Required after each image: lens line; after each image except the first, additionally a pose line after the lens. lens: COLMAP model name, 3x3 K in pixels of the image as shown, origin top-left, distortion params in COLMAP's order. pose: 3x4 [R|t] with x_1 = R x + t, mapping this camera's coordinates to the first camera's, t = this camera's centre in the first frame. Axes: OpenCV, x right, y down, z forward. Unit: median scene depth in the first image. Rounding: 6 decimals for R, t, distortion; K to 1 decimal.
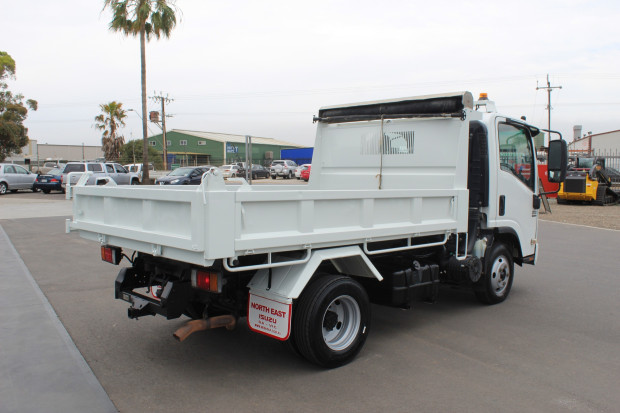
lens RADIAL K [[572.9, 0, 310.0], [0, 572.9, 206.5], [0, 0, 1]] dist [-0.135816, 0.125578]
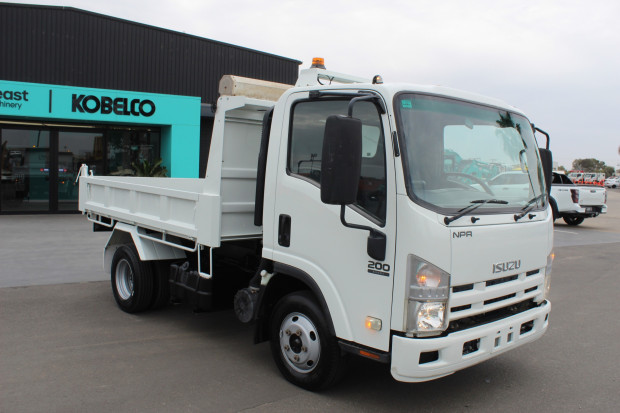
lens RADIAL K [[568.3, 0, 310.0], [0, 568.3, 206.5], [0, 0, 1]] dist [-0.128244, 0.109912]
pose [[-0.030542, 0.063322, -0.997526, 0.937030], [-0.104415, 0.992329, 0.066189, -0.071613], [0.994065, 0.106178, -0.023696, 0.992005]]
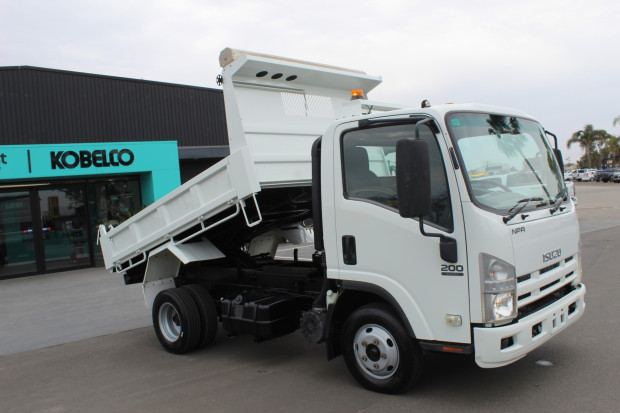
lens RADIAL K [[572.9, 0, 310.0], [0, 572.9, 206.5], [0, 0, 1]] dist [-0.135816, 0.125578]
pose [[0.044736, 0.011064, -0.998938, 0.994690], [0.017432, 0.999778, 0.011854, -0.062085], [0.998847, -0.017944, 0.044534, 0.877274]]
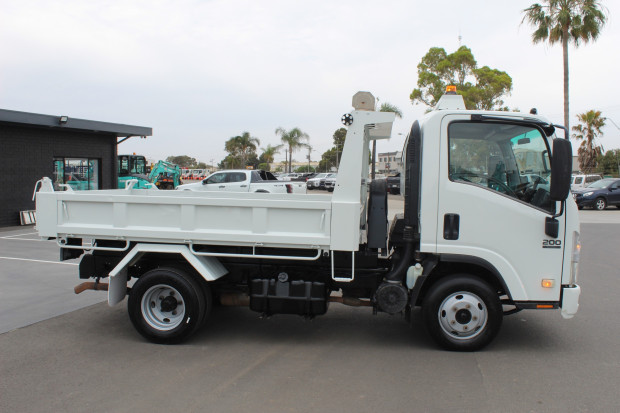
lens RADIAL K [[568.3, 0, 310.0], [0, 568.3, 206.5], [0, 0, 1]] dist [-0.128244, 0.109912]
pose [[0.627443, 0.043706, -0.777435, 0.787700], [-0.058467, 0.998249, 0.008933, -0.024460], [0.776465, 0.039849, 0.628900, 0.333615]]
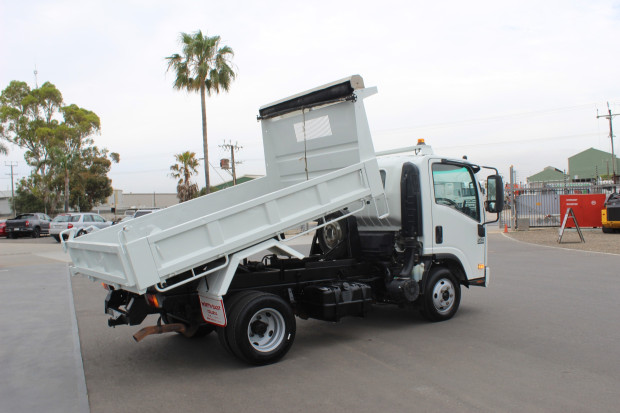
lens RADIAL K [[572.9, 0, 310.0], [0, 572.9, 206.5], [0, 0, 1]] dist [-0.135816, 0.125578]
pose [[0.989411, -0.039169, -0.139758, 0.232439], [0.029222, 0.996938, -0.072533, 0.016461], [0.142171, 0.067681, 0.987525, -0.178644]]
